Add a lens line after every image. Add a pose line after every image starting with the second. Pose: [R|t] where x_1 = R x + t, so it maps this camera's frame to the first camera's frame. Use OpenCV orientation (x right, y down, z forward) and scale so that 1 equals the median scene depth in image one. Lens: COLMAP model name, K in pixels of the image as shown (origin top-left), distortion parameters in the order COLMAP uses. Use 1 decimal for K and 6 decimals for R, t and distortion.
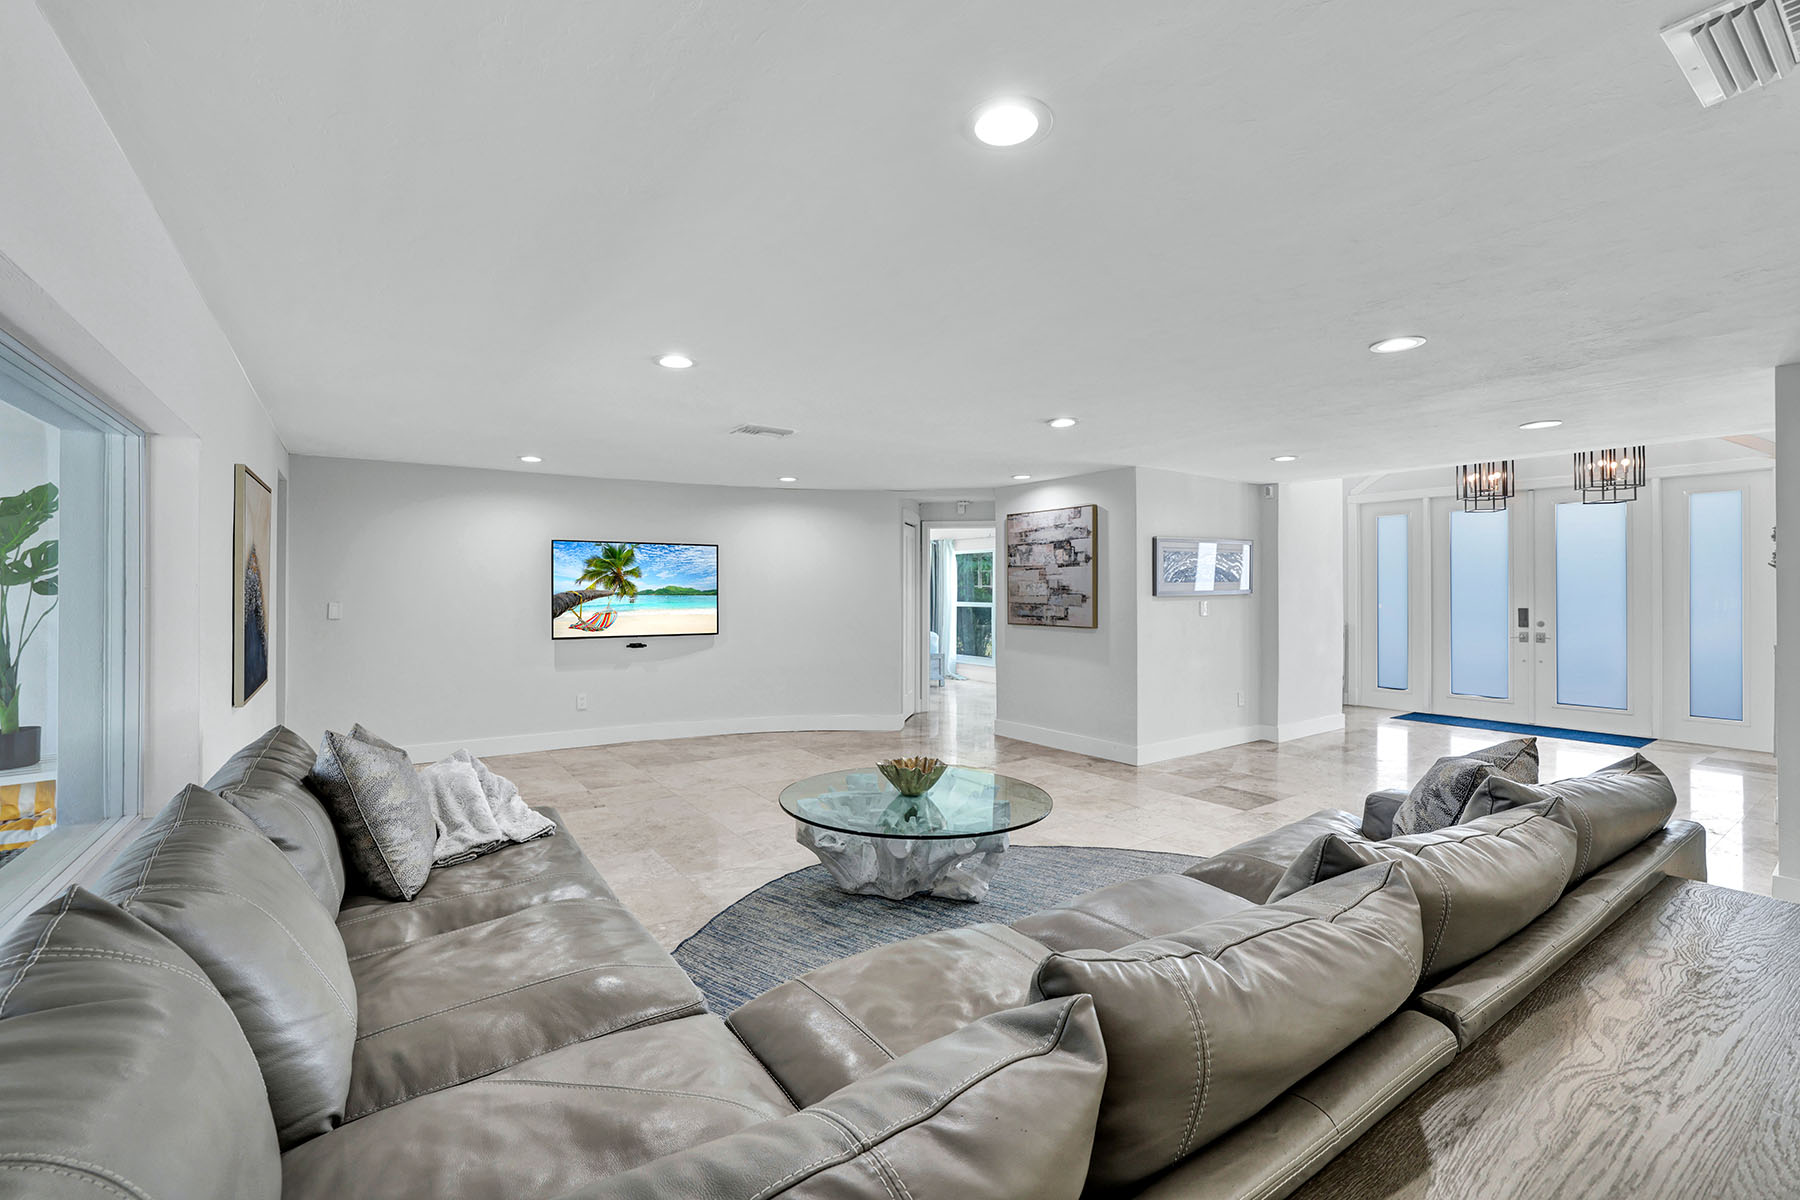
lens RADIAL K [[769.9, 0, 897.0], [0, 769.9, 585.0], [0, 0, 1]] dist [-0.050473, 0.018717]
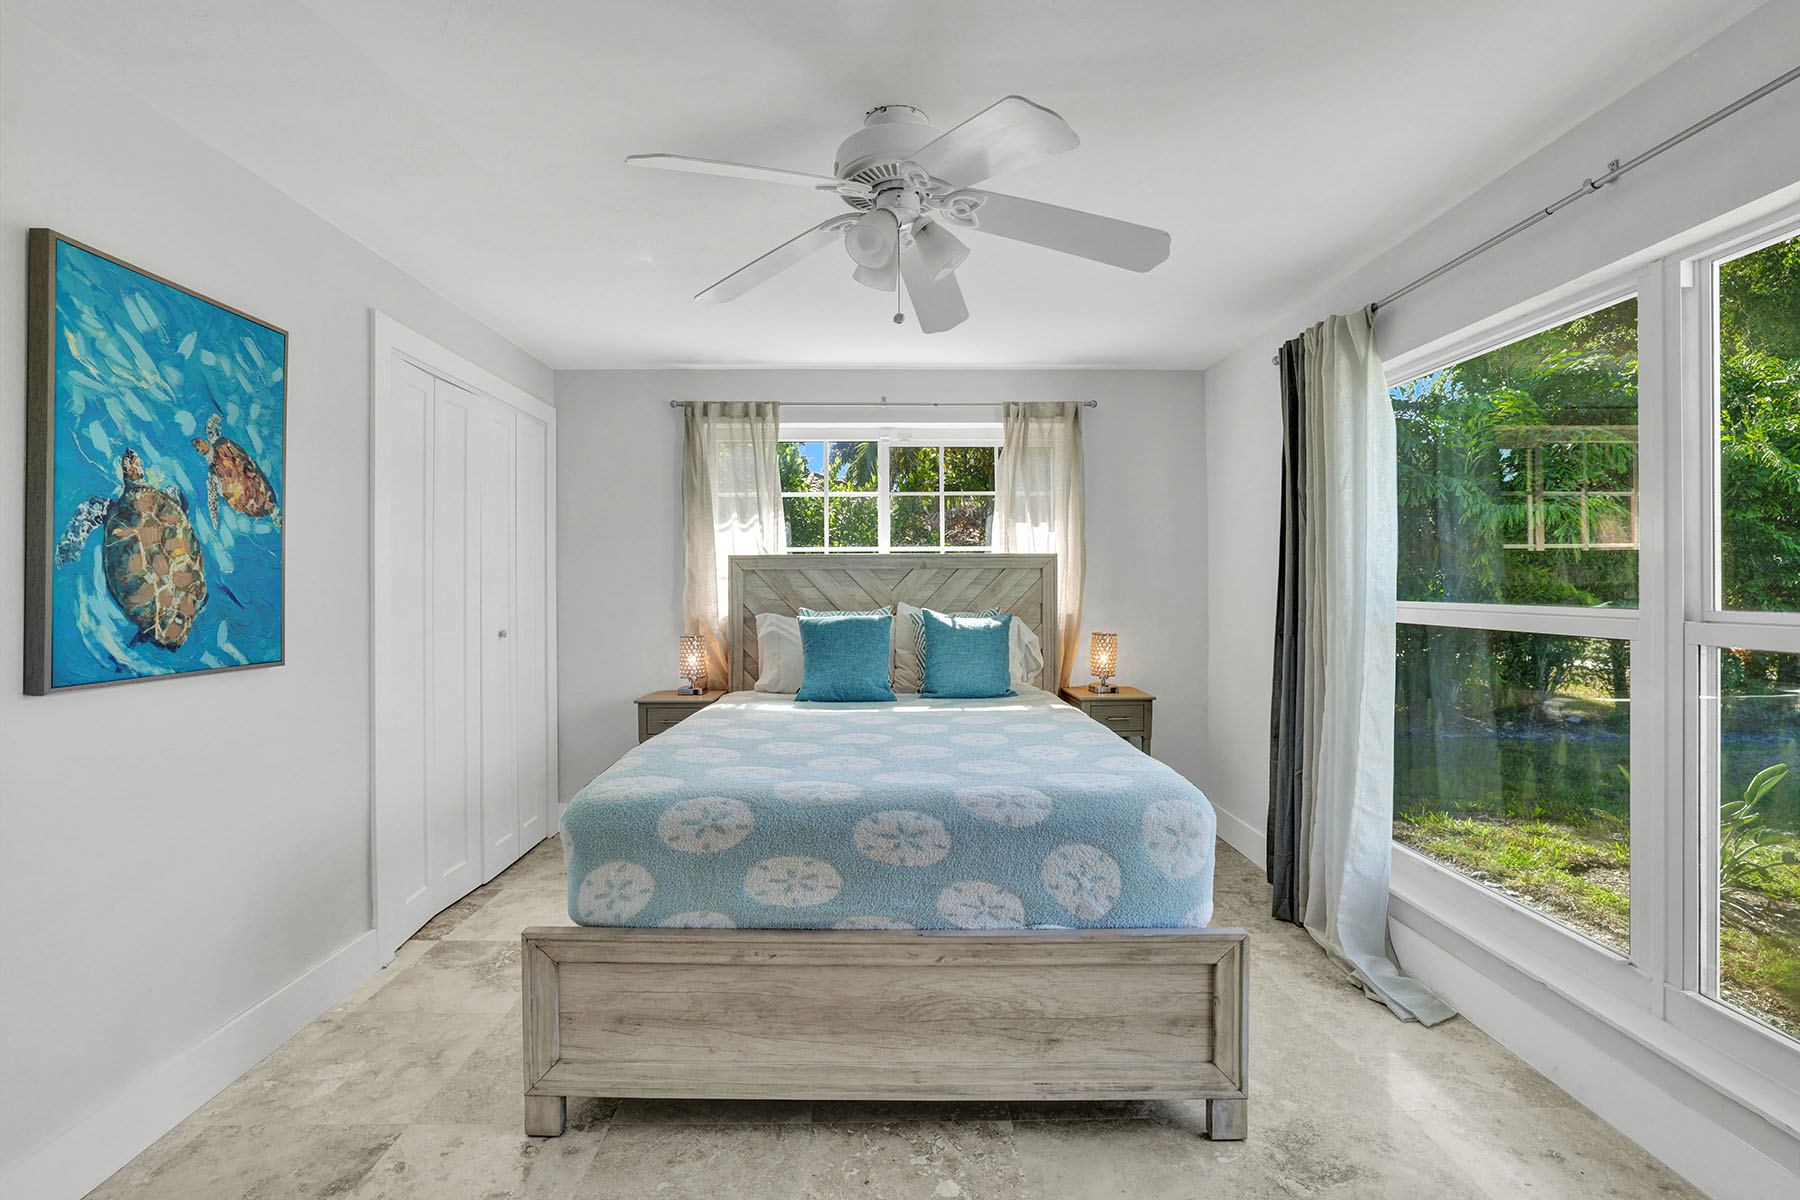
lens RADIAL K [[769.9, 0, 897.0], [0, 769.9, 585.0], [0, 0, 1]] dist [-0.050473, 0.018717]
pose [[0.828545, -0.002087, -0.559919, 0.080536], [0.003059, 0.999995, 0.000798, 0.017185], [0.559915, -0.002374, 0.828547, 0.765276]]
